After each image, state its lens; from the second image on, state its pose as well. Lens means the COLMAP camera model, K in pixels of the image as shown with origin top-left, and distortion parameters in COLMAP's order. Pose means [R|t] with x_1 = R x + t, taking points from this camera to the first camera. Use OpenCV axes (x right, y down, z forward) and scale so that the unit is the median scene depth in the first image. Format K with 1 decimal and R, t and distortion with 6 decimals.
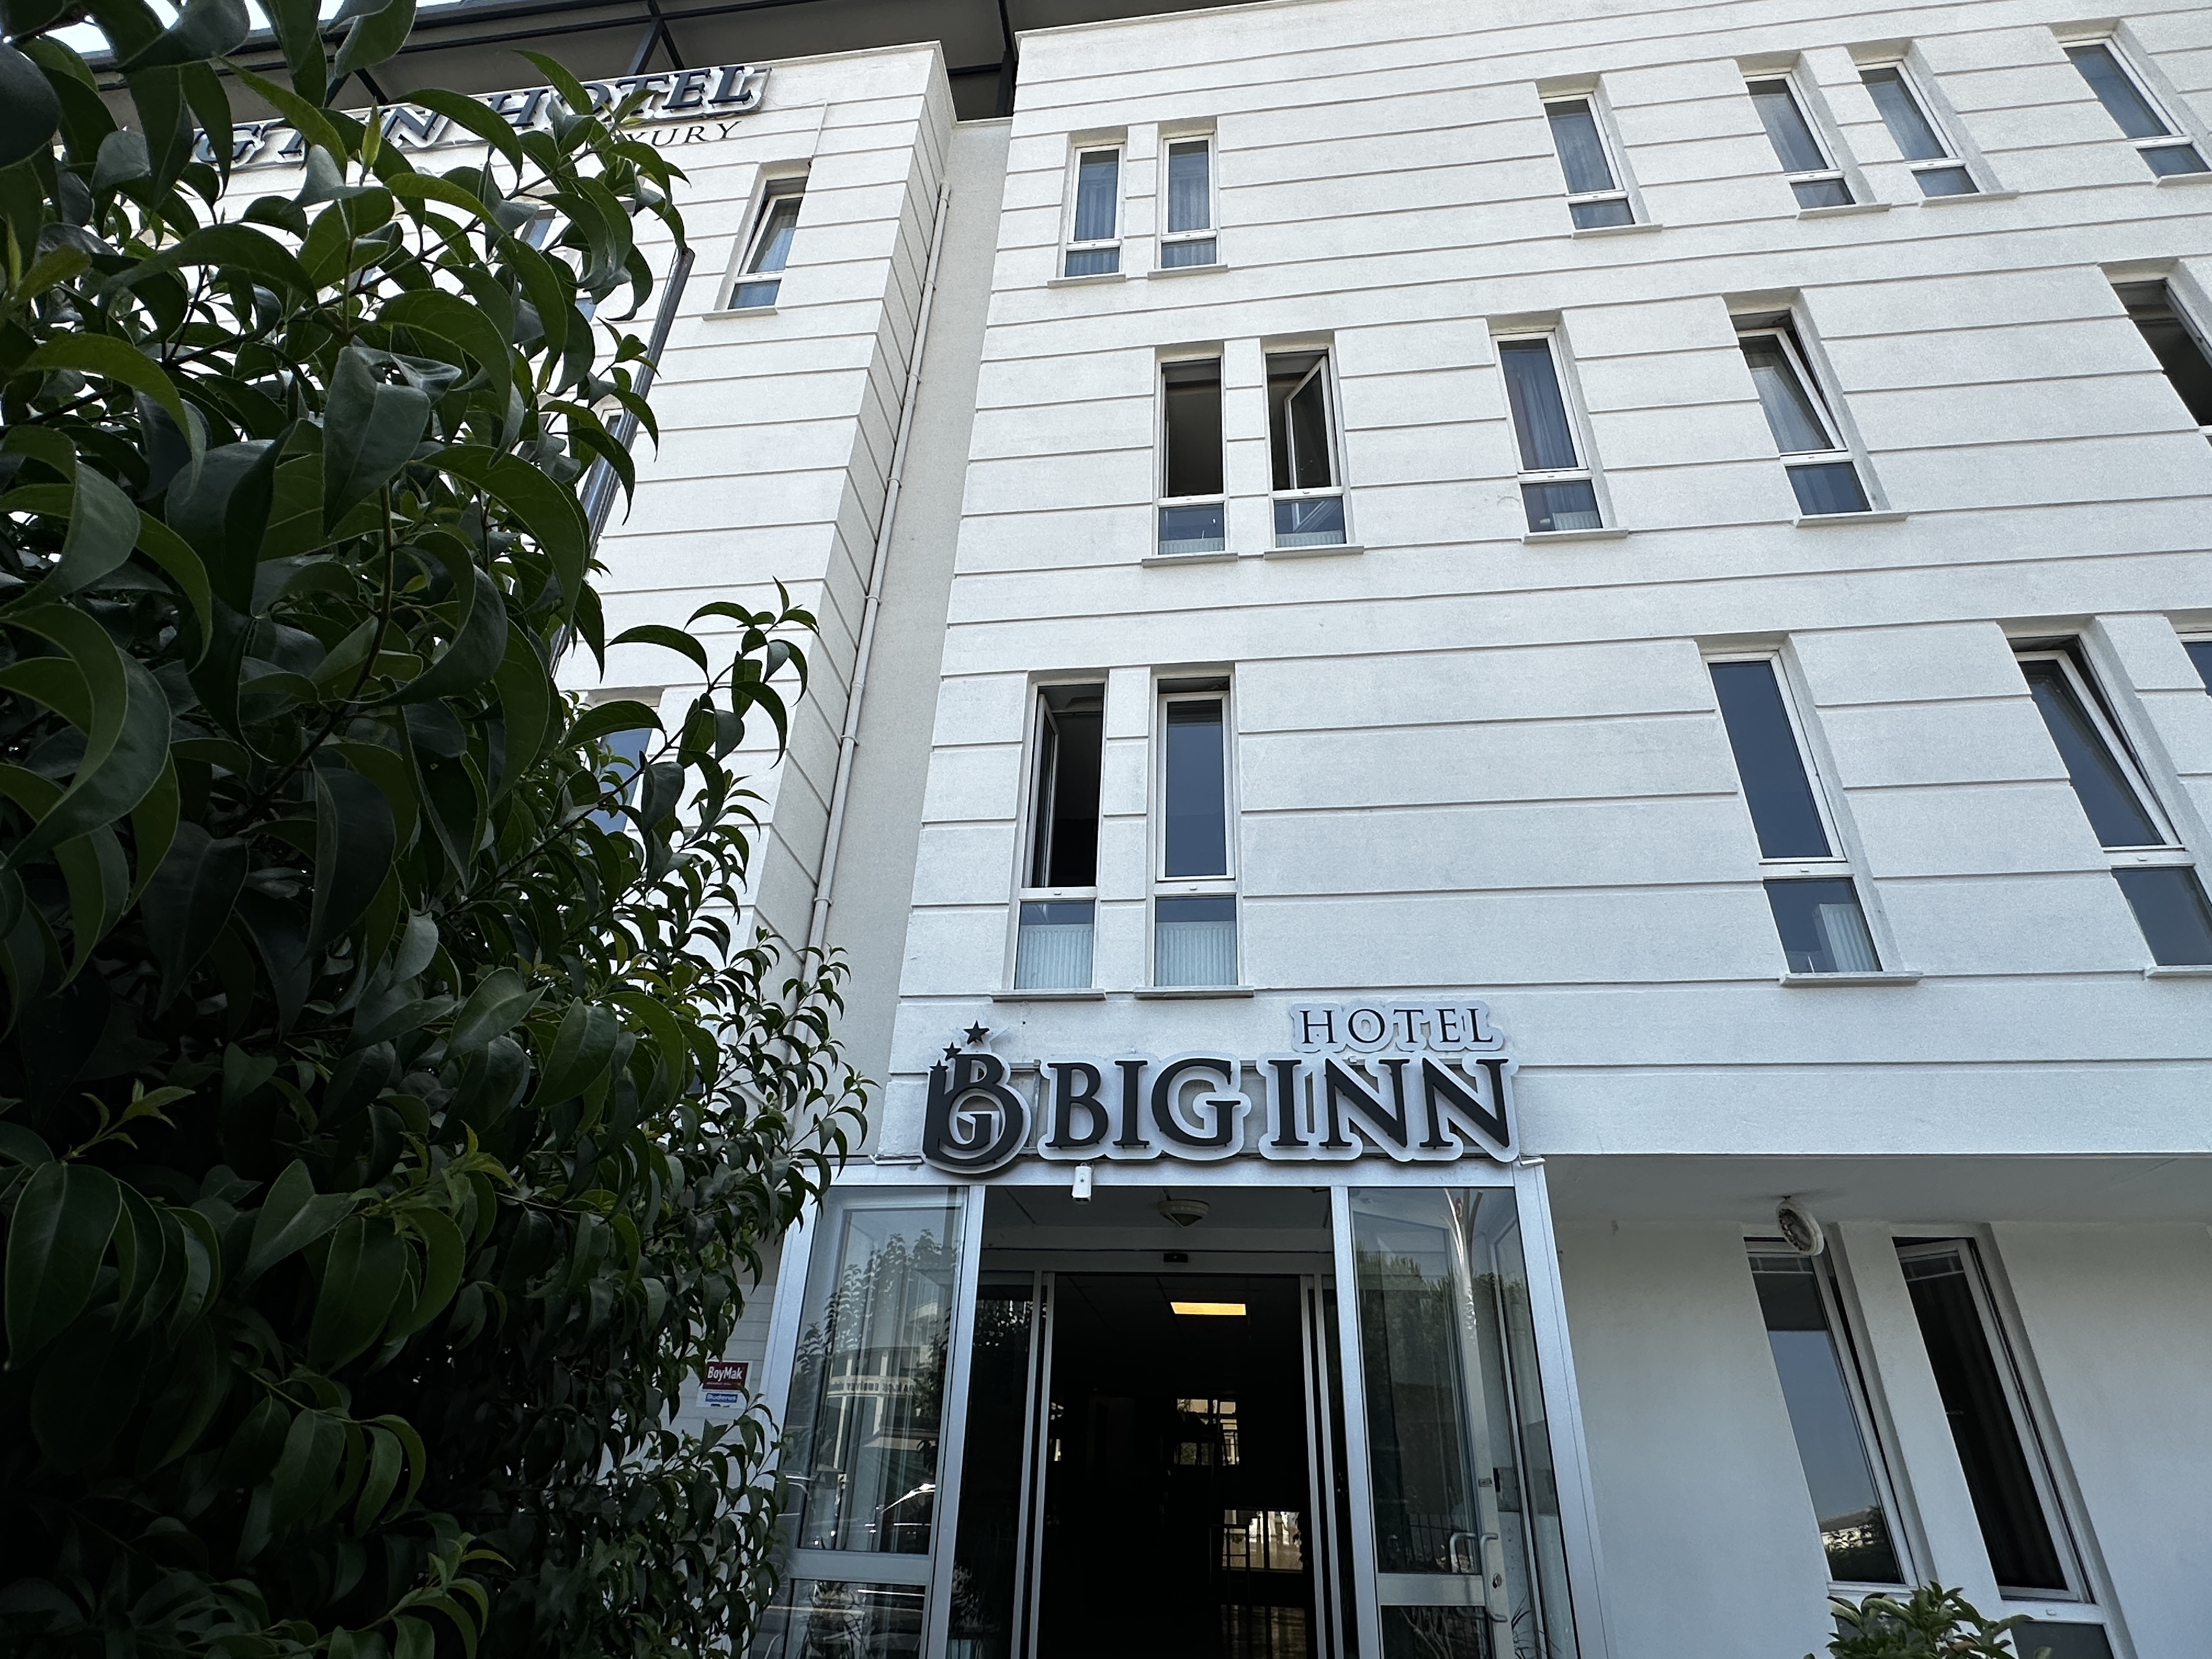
lens RADIAL K [[1166.6, 0, 1105.3], [0, 1166.6, 831.4], [0, 0, 1]] dist [-0.003796, -0.000241]
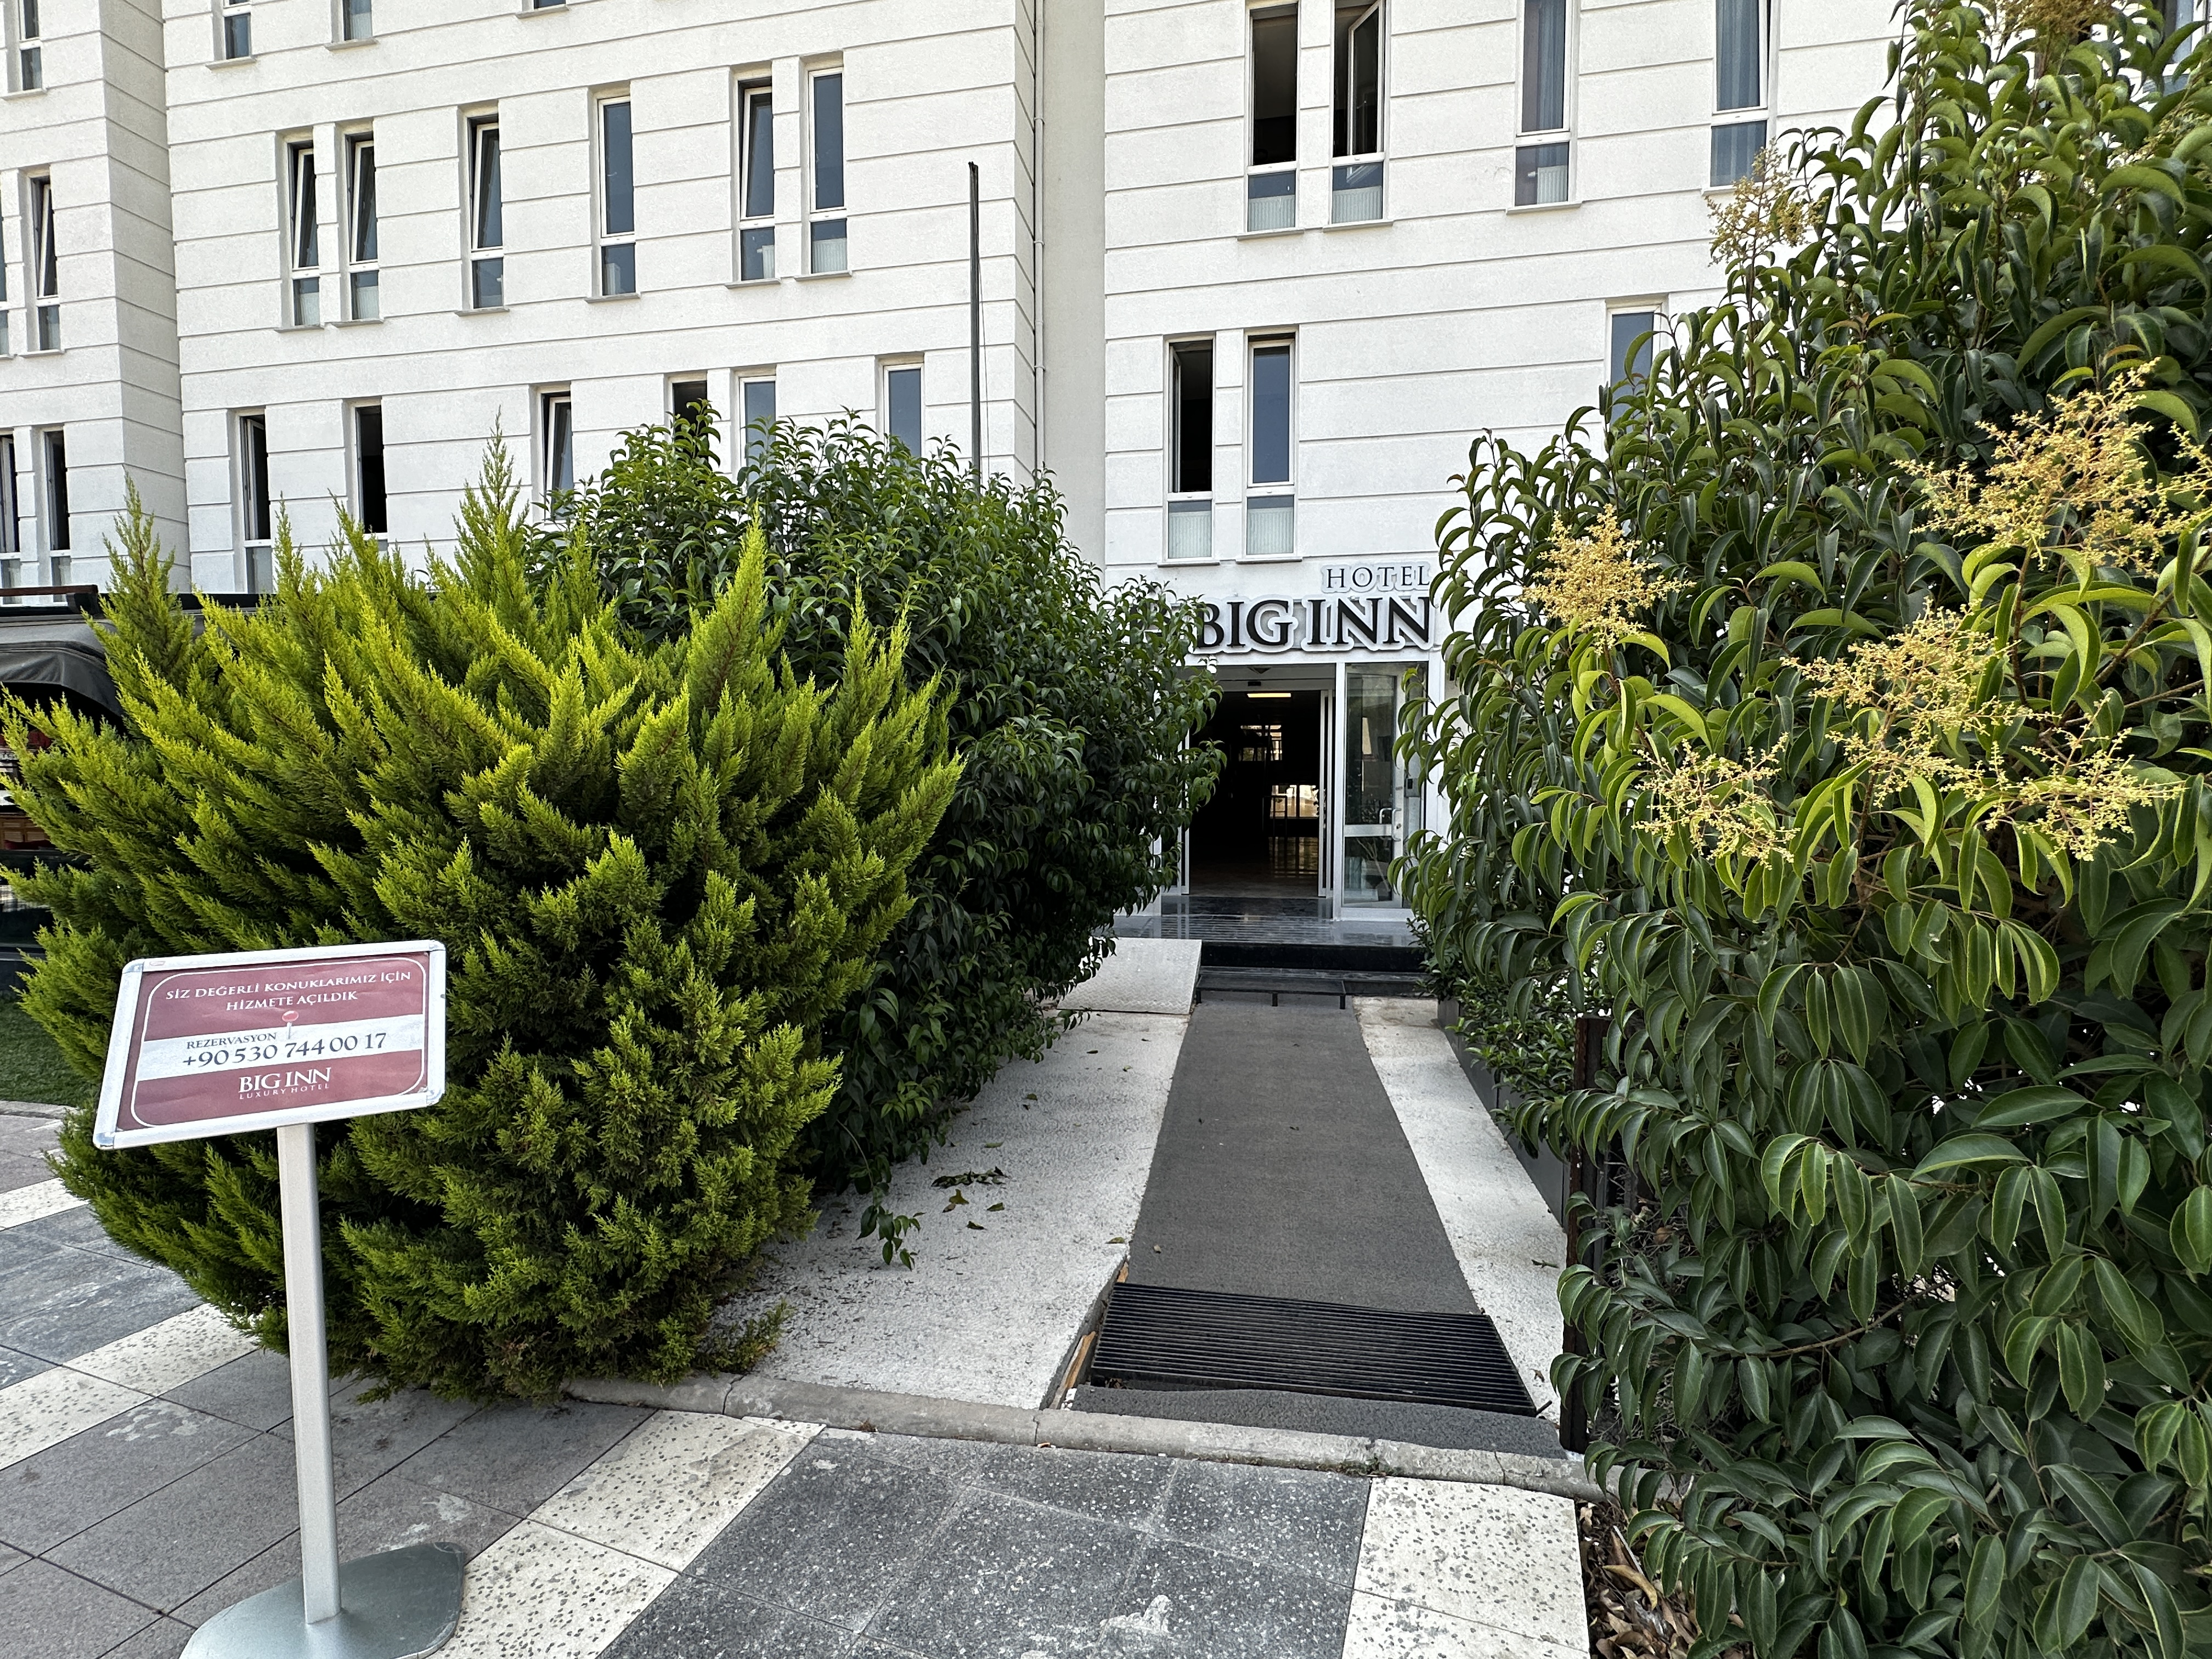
lens RADIAL K [[1032.4, 0, 1107.5], [0, 1032.4, 830.5], [0, 0, 1]] dist [-0.000520, -0.000060]
pose [[0.997412, -0.028640, -0.065944, -0.081572], [0.060098, 0.835557, 0.546107, -0.403788], [0.039459, -0.548657, 0.835116, -0.591842]]
